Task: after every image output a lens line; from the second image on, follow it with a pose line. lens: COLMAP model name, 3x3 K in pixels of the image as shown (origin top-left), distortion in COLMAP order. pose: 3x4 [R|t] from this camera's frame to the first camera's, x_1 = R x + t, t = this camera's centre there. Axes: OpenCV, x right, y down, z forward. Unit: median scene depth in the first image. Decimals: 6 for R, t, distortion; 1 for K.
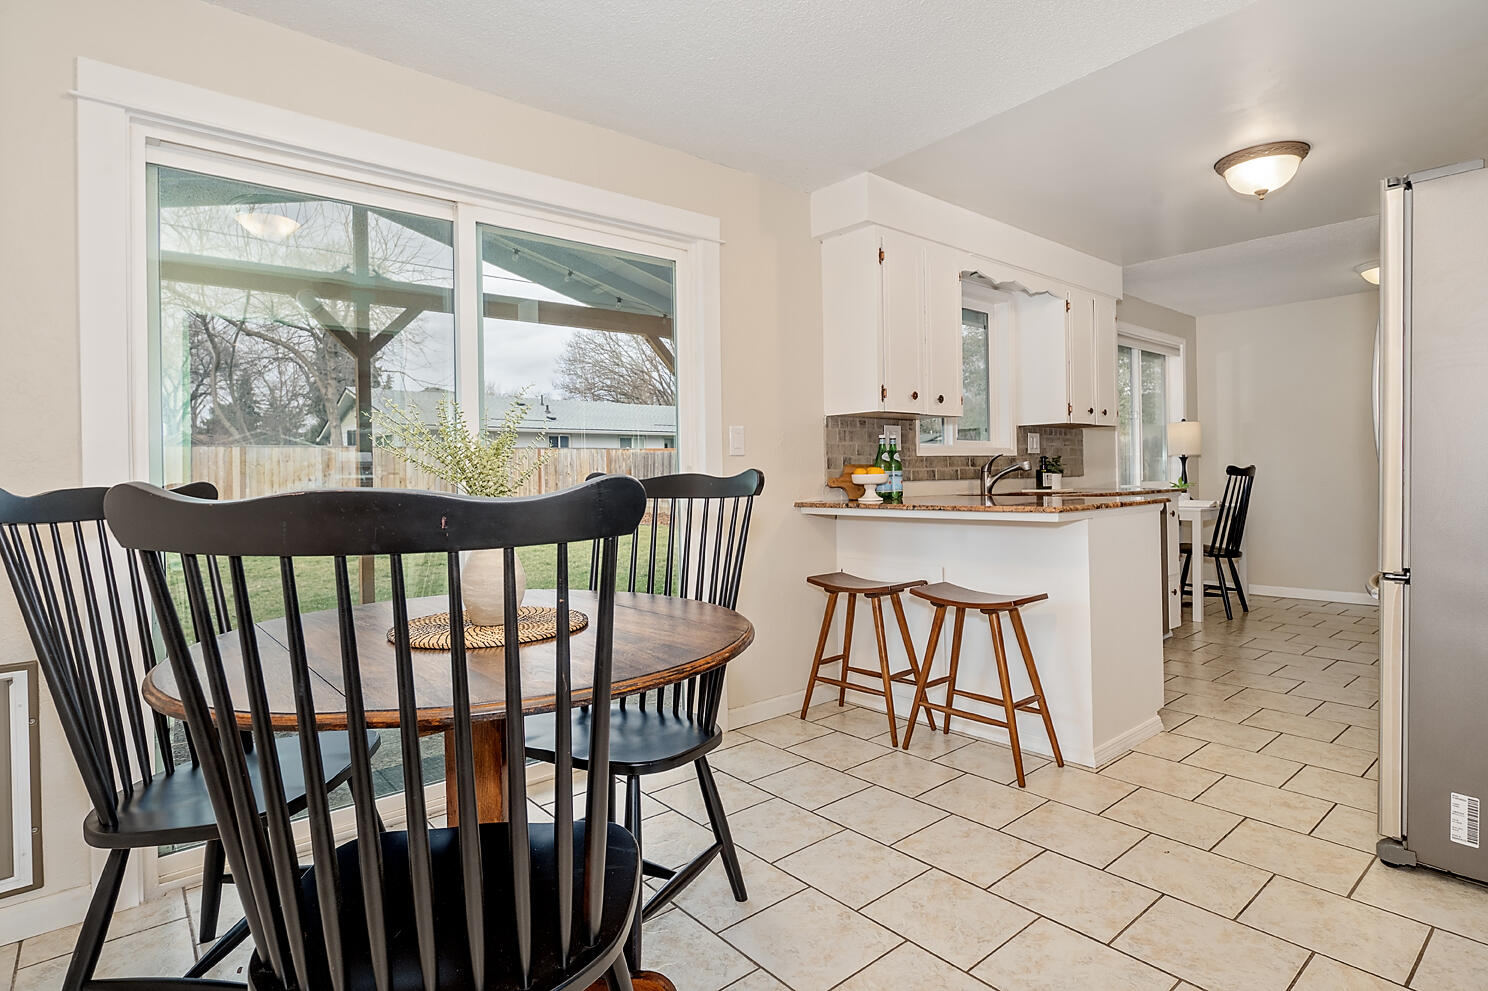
lens RADIAL K [[779.9, 0, 746.2], [0, 779.9, 470.0], [0, 0, 1]] dist [-0.013759, 0.000724]
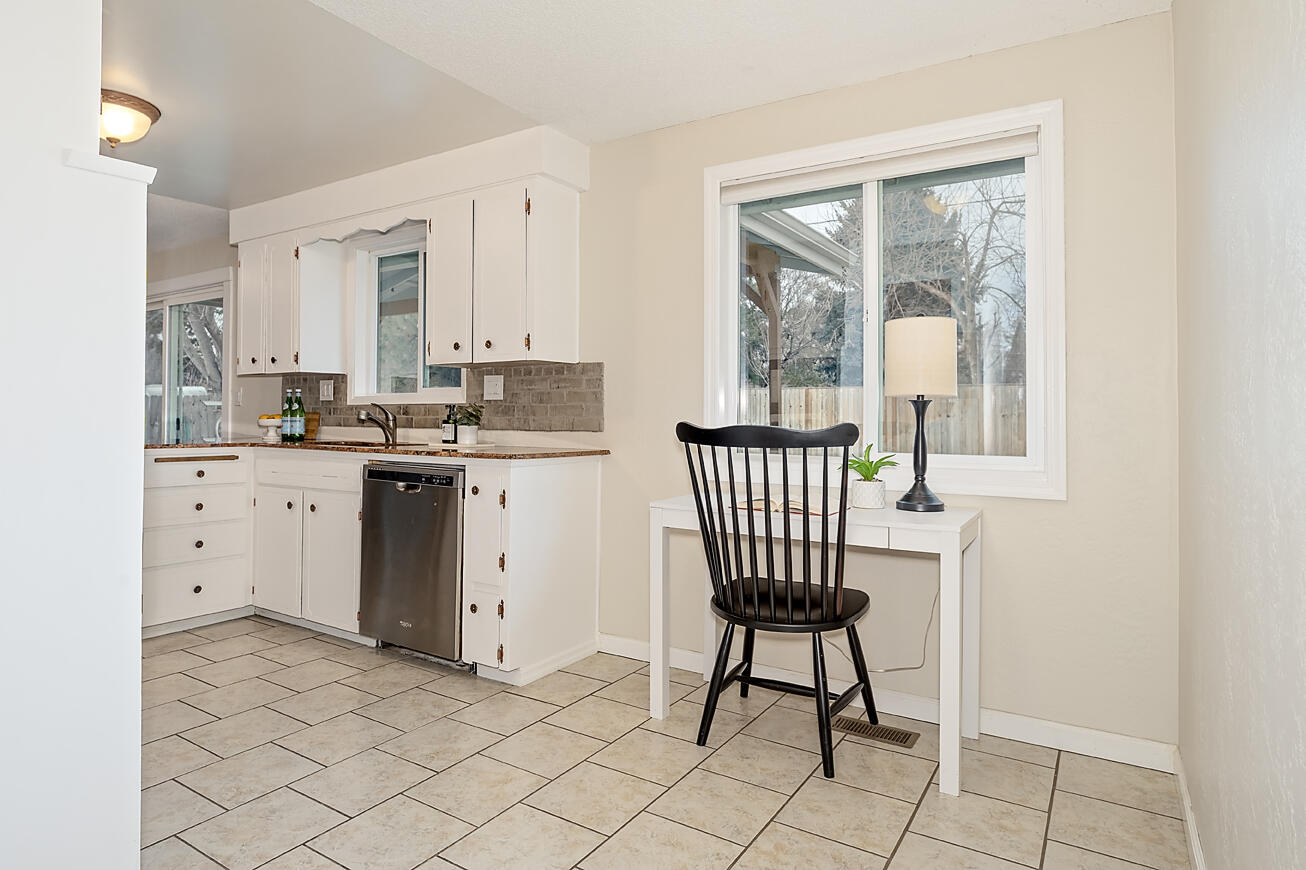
lens RADIAL K [[742.9, 0, 614.3], [0, 742.9, 407.5], [0, 0, 1]] dist [-0.018298, -0.000195]
pose [[0.267120, 0.007537, -0.963634, 1.540837], [-0.004085, 0.999969, 0.006688, -0.025979], [0.963655, 0.002150, 0.267142, 1.215790]]
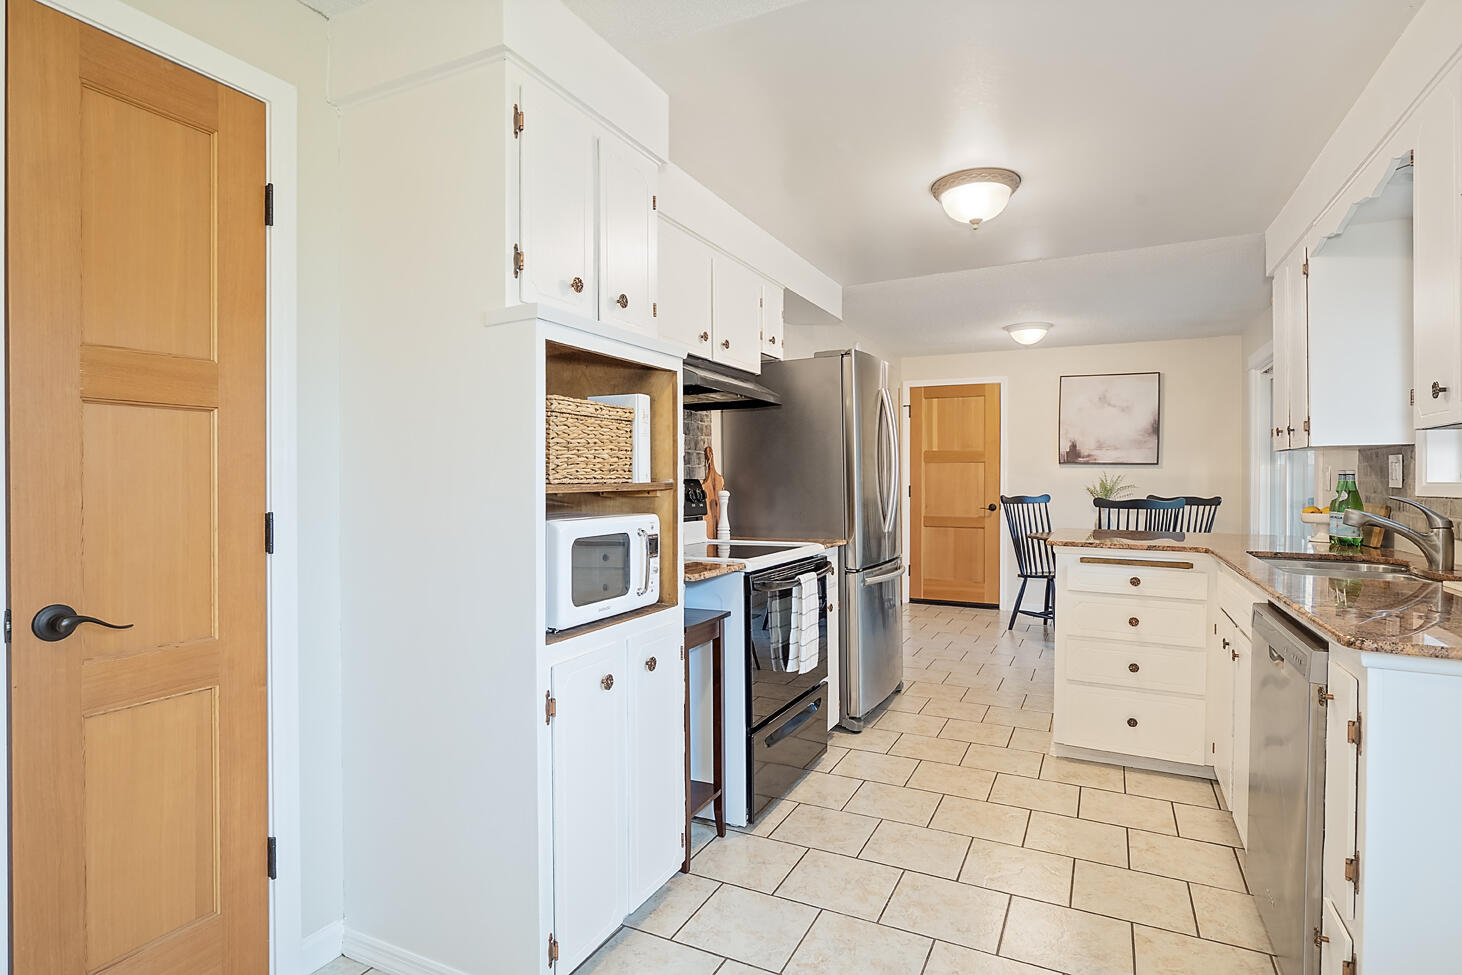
lens RADIAL K [[757.6, 0, 736.5], [0, 757.6, 480.1], [0, 0, 1]] dist [-0.025144, 0.016807]
pose [[-0.919328, 0.016910, -0.393130, 1.151670], [0.015524, 0.999857, 0.006706, -0.051233], [0.393187, 0.000062, -0.919459, 1.534052]]
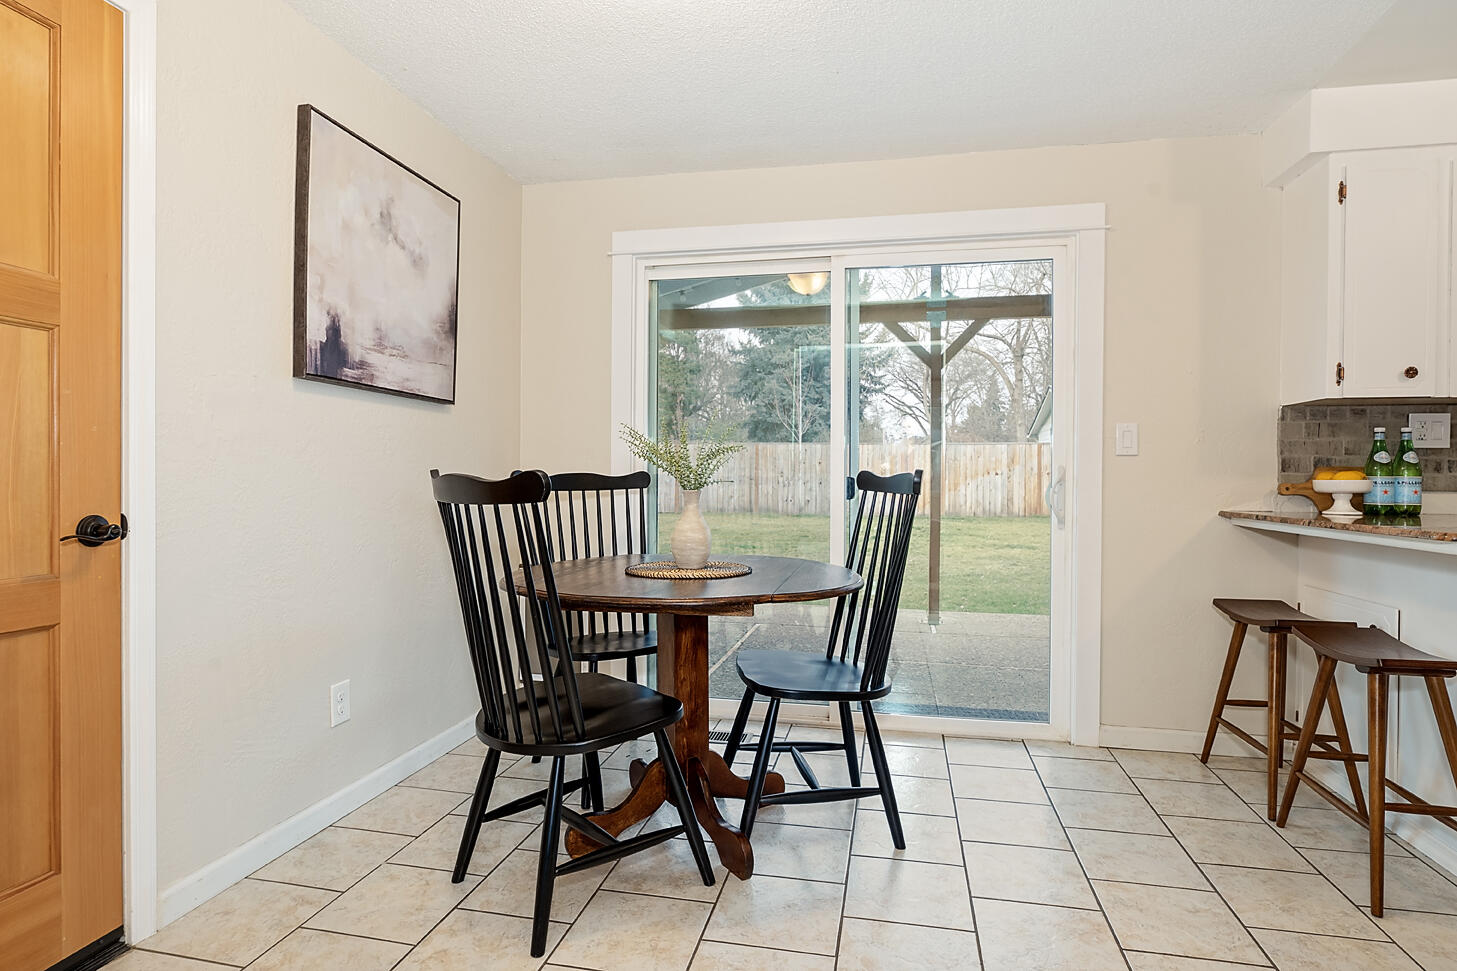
lens RADIAL K [[784.7, 0, 724.5], [0, 784.7, 479.3], [0, 0, 1]] dist [0.004127, 0.000657]
pose [[0.608250, 0.026382, -0.793307, 0.397751], [-0.012595, 0.999642, 0.023587, -0.005903], [0.793645, -0.004355, 0.608365, 0.052068]]
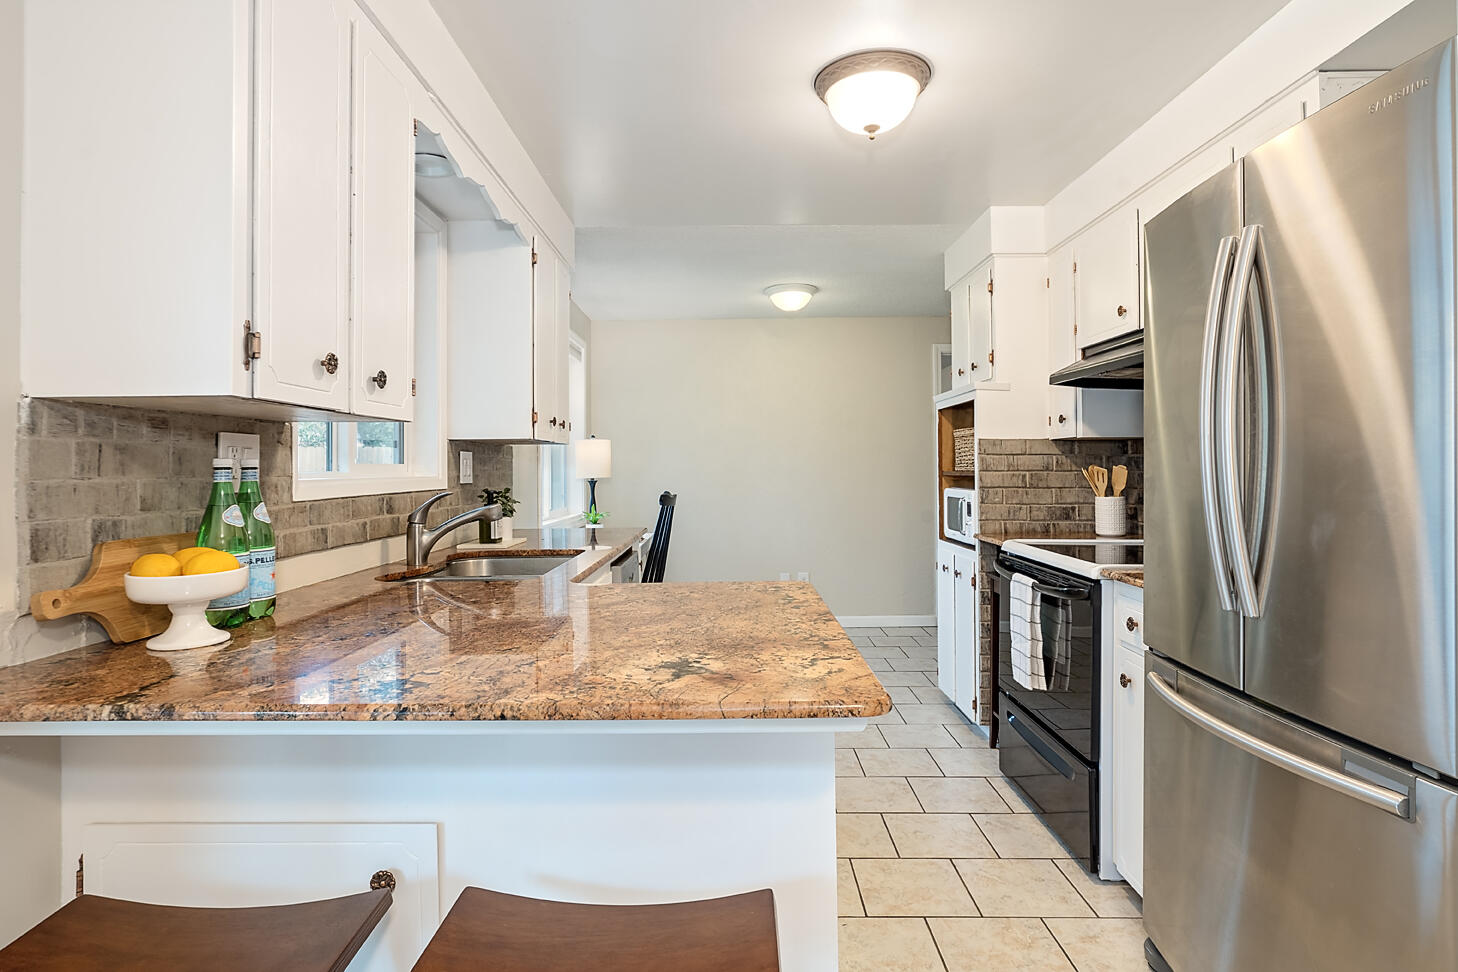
lens RADIAL K [[764.2, 0, 731.1], [0, 764.2, 461.0], [0, 0, 1]] dist [-0.013759, 0.000724]
pose [[0.655385, 0.019741, 0.755037, 0.057270], [-0.008455, 0.999787, -0.018801, -0.039792], [-0.755248, 0.005938, 0.655412, 0.576928]]
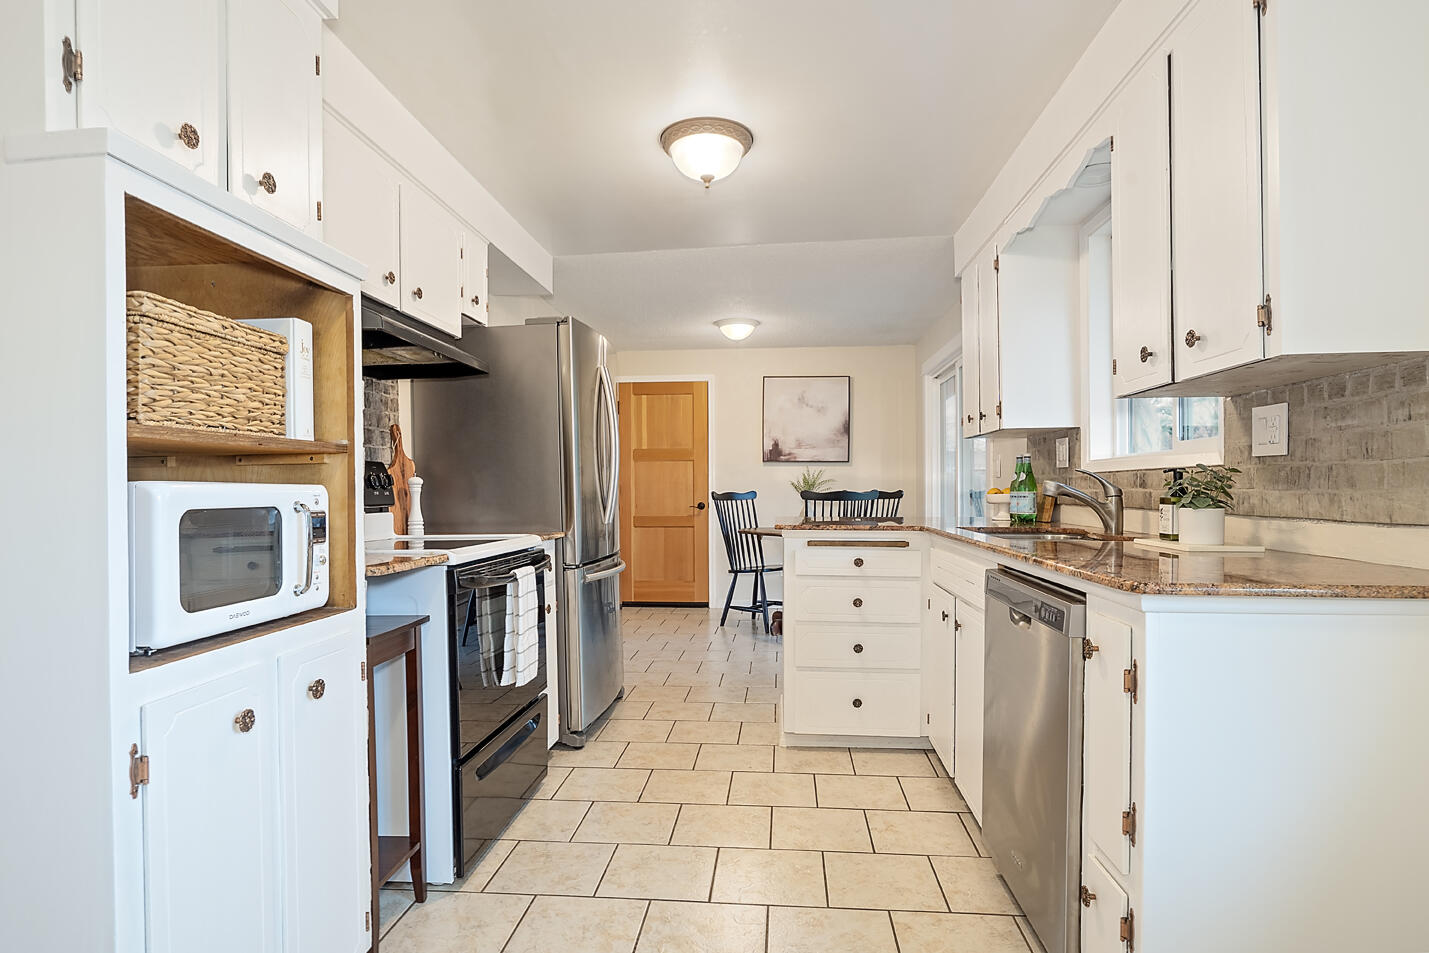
lens RADIAL K [[760.1, 0, 717.9], [0, 760.1, 491.7], [0, 0, 1]] dist [-0.025838, 0.013603]
pose [[-0.714541, 0.024325, -0.699170, 1.118625], [0.021120, 0.999690, 0.013196, -0.019174], [0.699274, -0.005338, -0.714833, 1.434315]]
